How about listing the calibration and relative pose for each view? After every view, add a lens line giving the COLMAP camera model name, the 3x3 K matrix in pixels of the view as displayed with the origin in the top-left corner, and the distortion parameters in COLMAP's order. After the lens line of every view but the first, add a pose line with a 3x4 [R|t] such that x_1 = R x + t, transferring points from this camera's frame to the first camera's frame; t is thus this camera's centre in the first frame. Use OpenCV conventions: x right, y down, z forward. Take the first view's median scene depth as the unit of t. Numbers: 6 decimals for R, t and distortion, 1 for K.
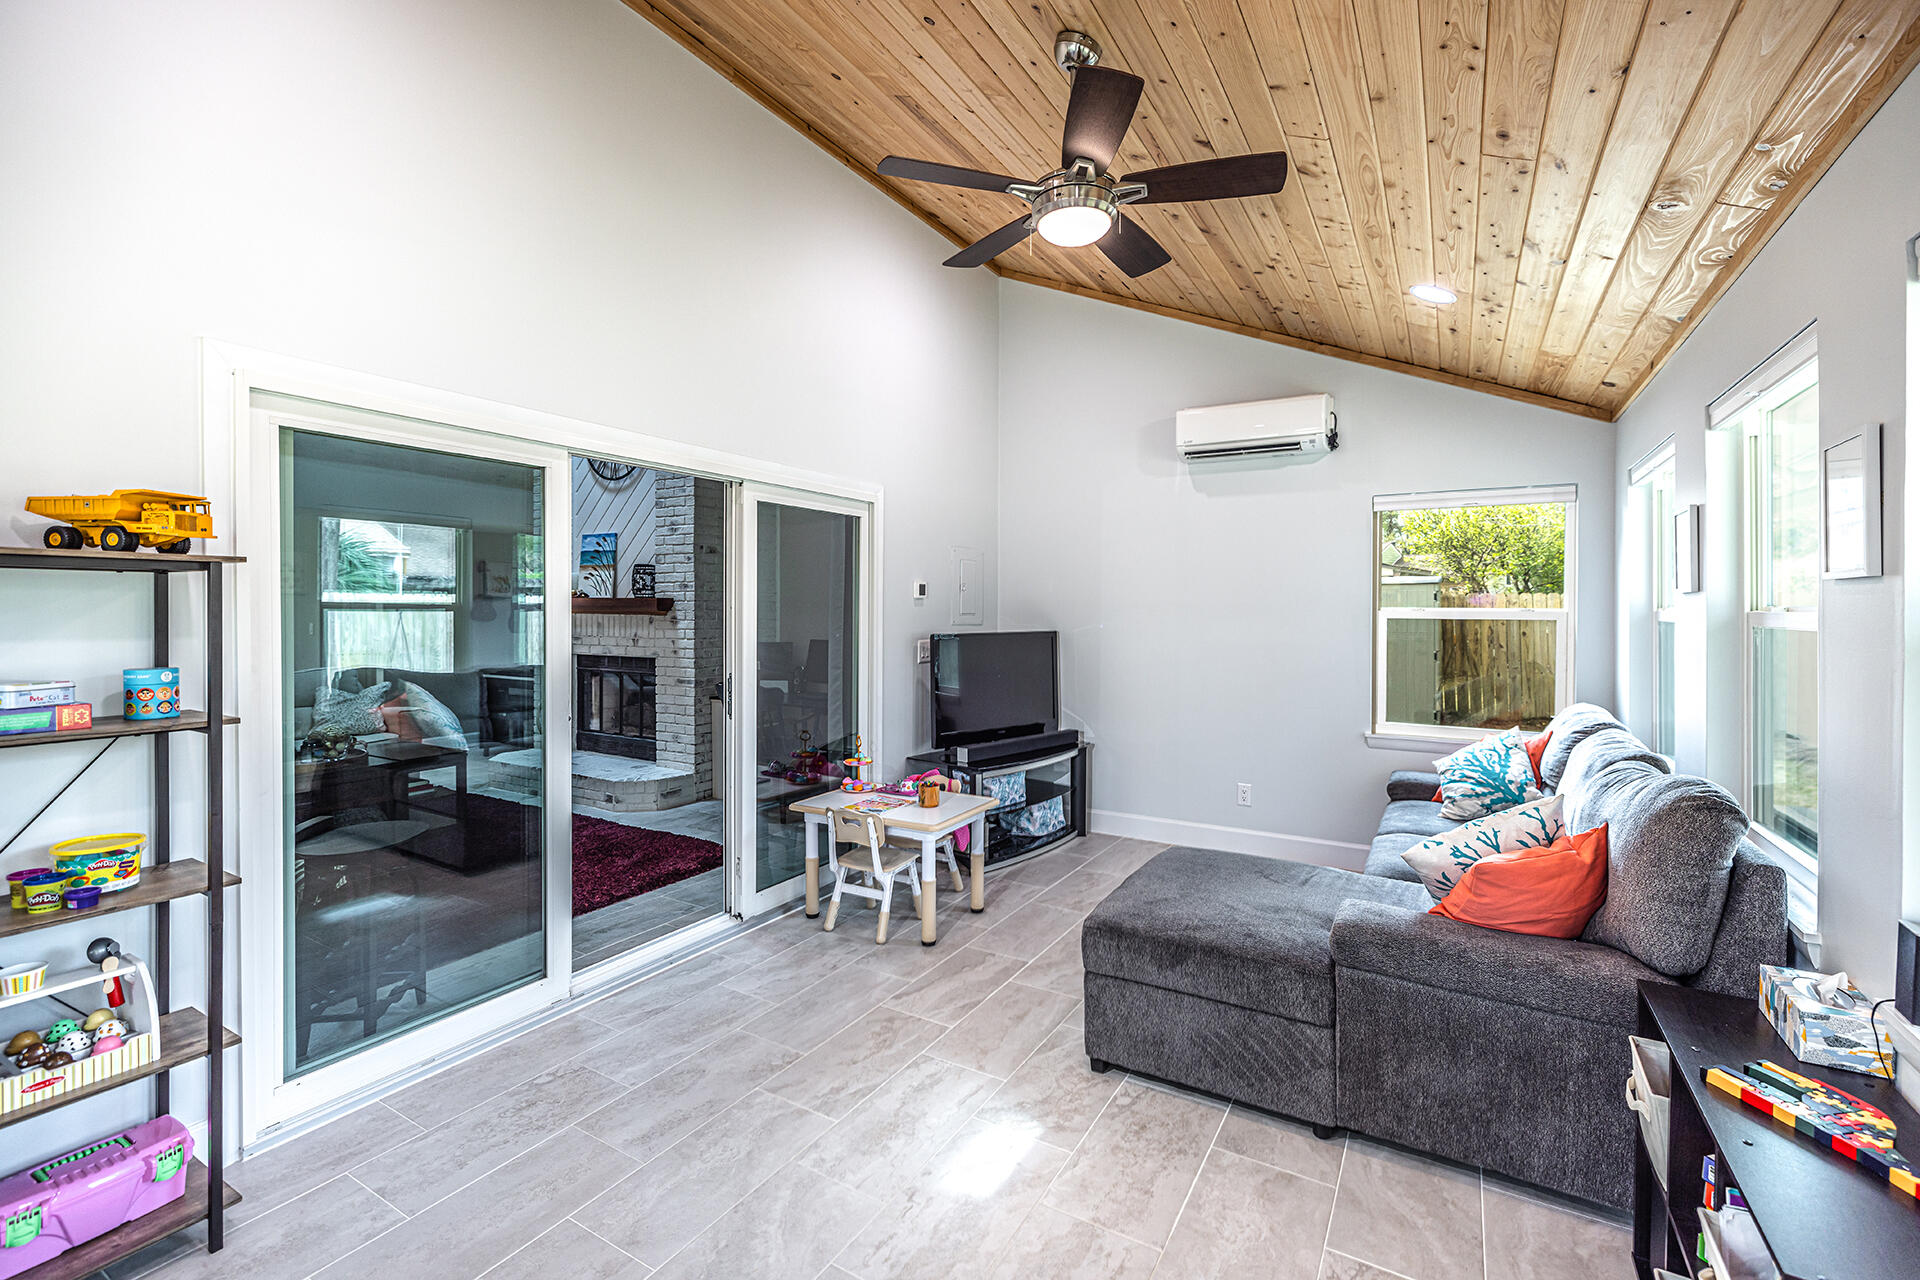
lens RADIAL K [[832.8, 0, 970.1], [0, 832.8, 627.2], [0, 0, 1]] dist [-0.002093, -0.000294]
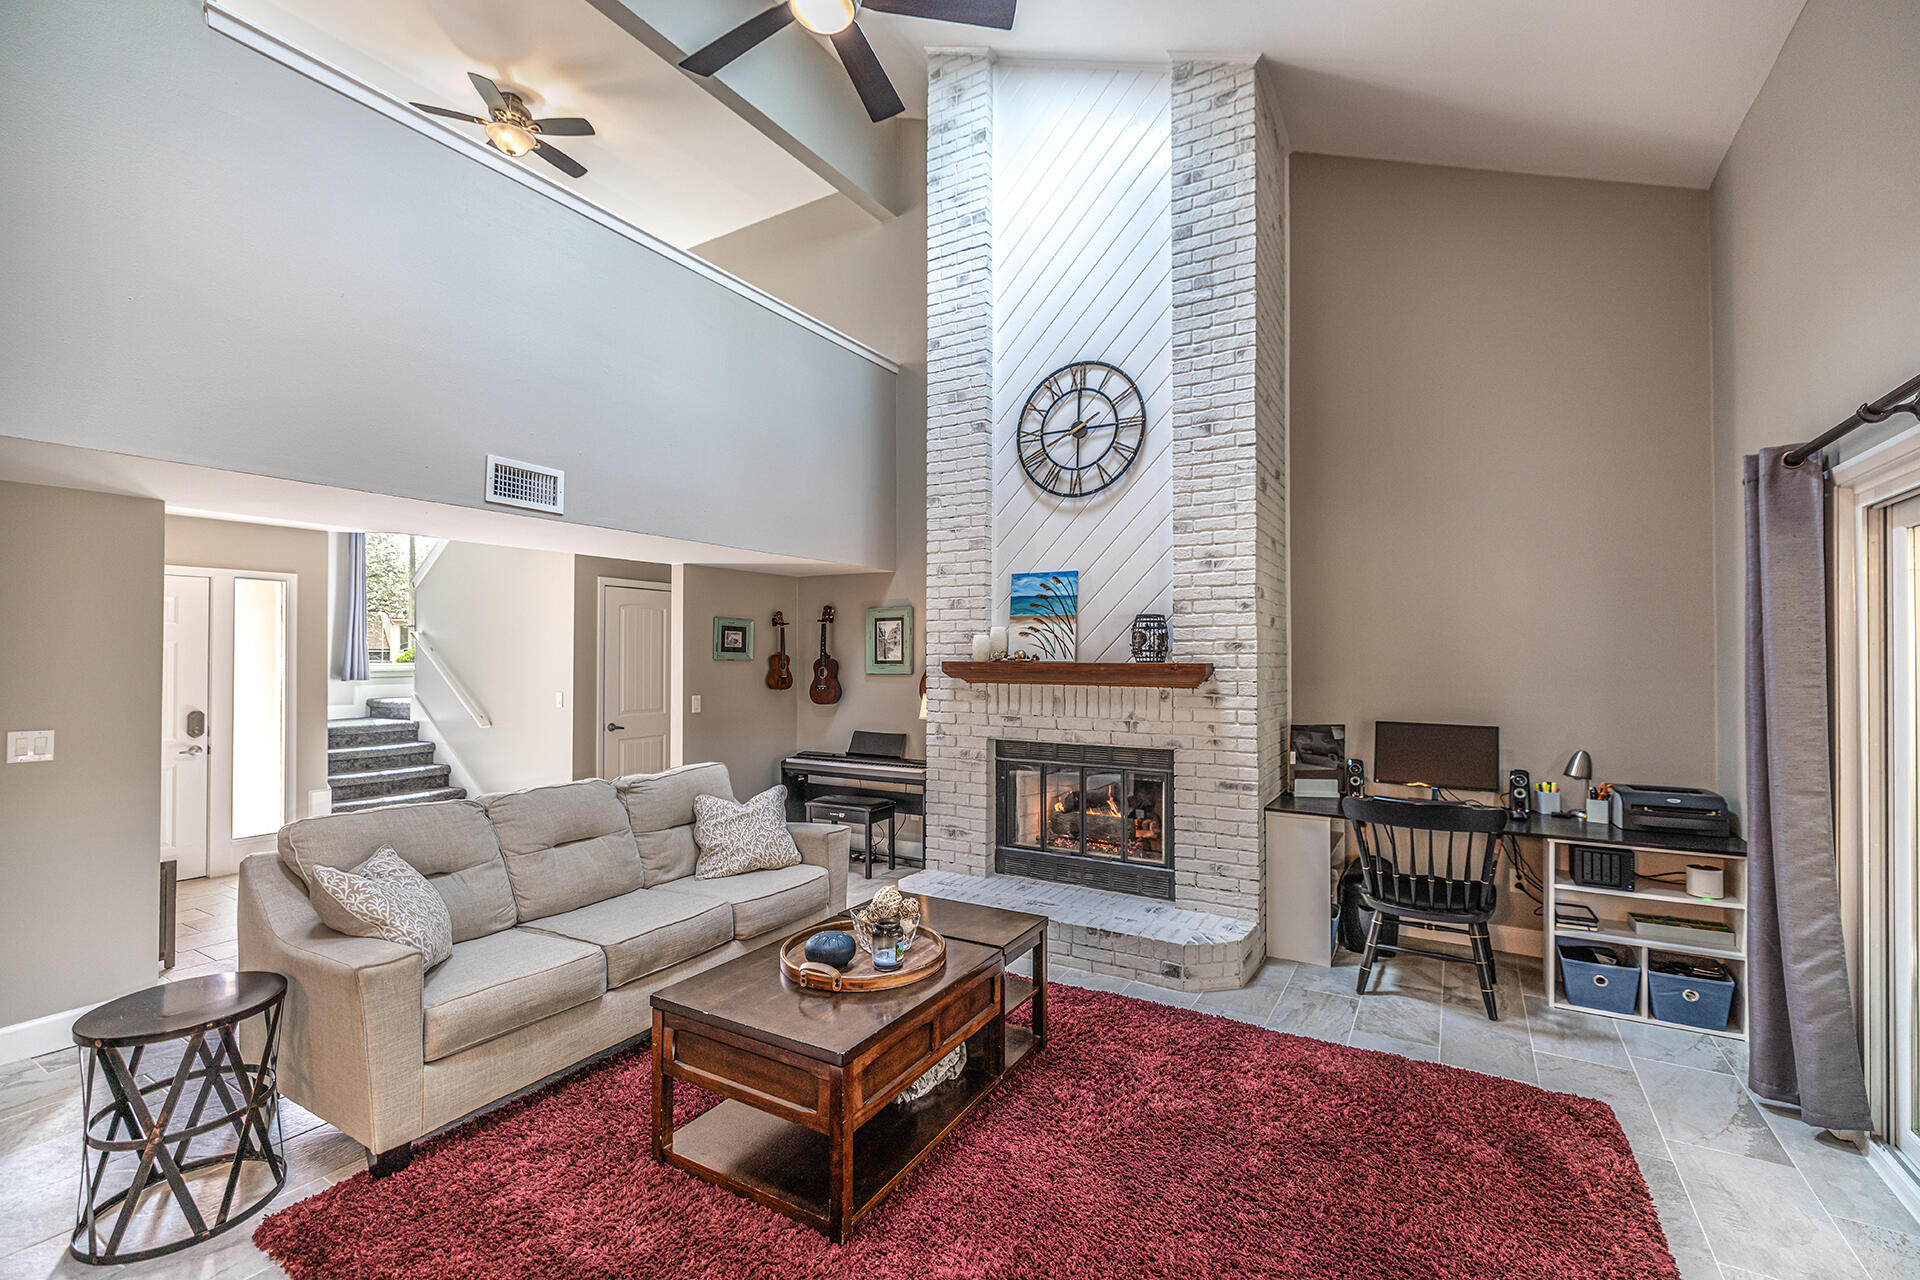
lens RADIAL K [[832.8, 0, 963.7], [0, 832.8, 639.3], [0, 0, 1]] dist [-0.002093, -0.000294]
pose [[0.999985, -0.004177, -0.003656, -0.548359], [0.004021, 0.999125, -0.041640, -0.026585], [0.003827, 0.041625, 0.999126, 0.305303]]
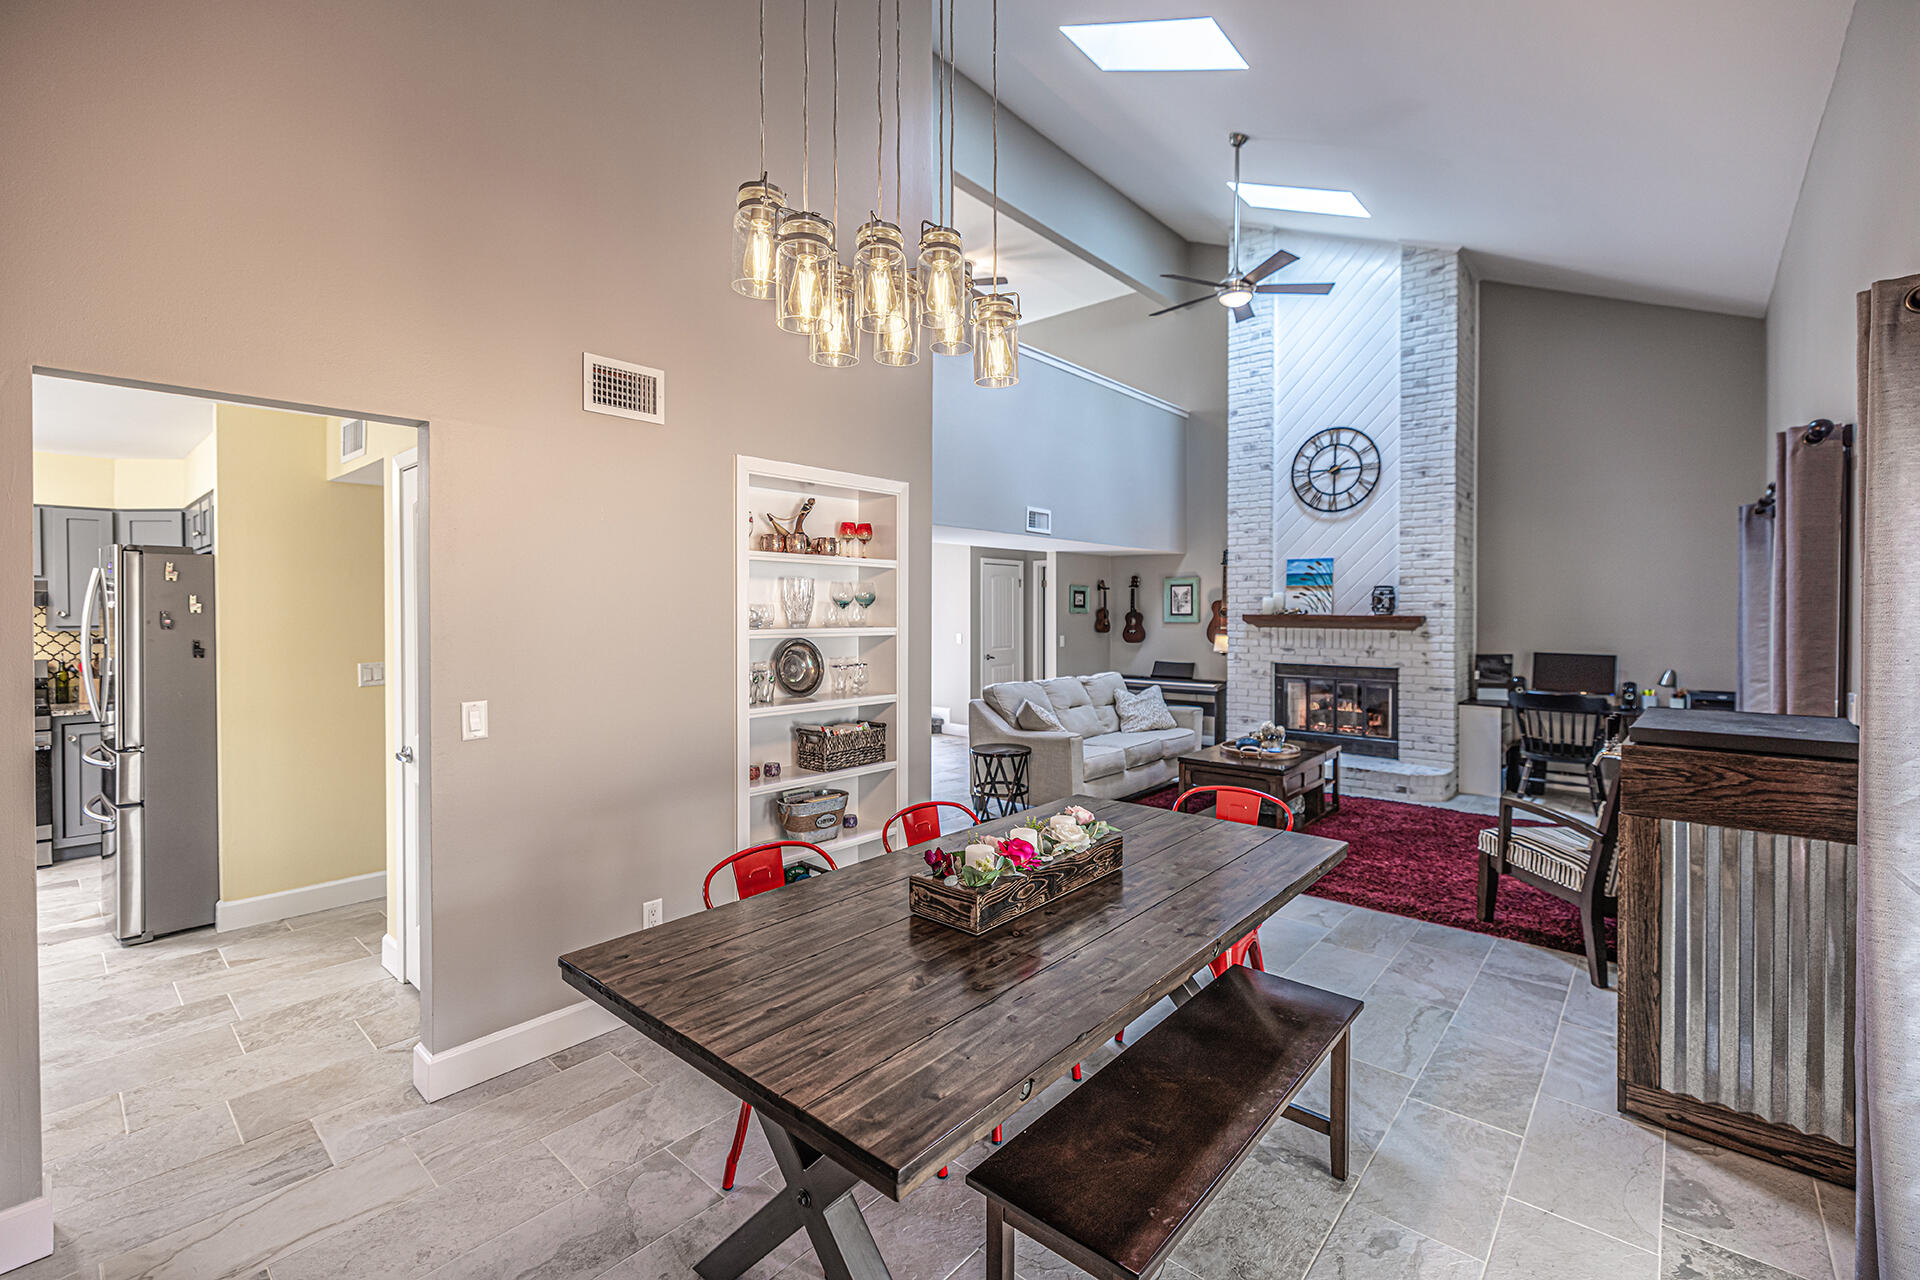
lens RADIAL K [[832.8, 0, 973.2], [0, 832.8, 613.6], [0, 0, 1]] dist [-0.002093, -0.000294]
pose [[0.986696, -0.002451, -0.162560, -0.767600], [-0.000256, 0.999862, -0.016627, -0.018018], [0.162578, 0.016447, 0.986559, -0.222945]]
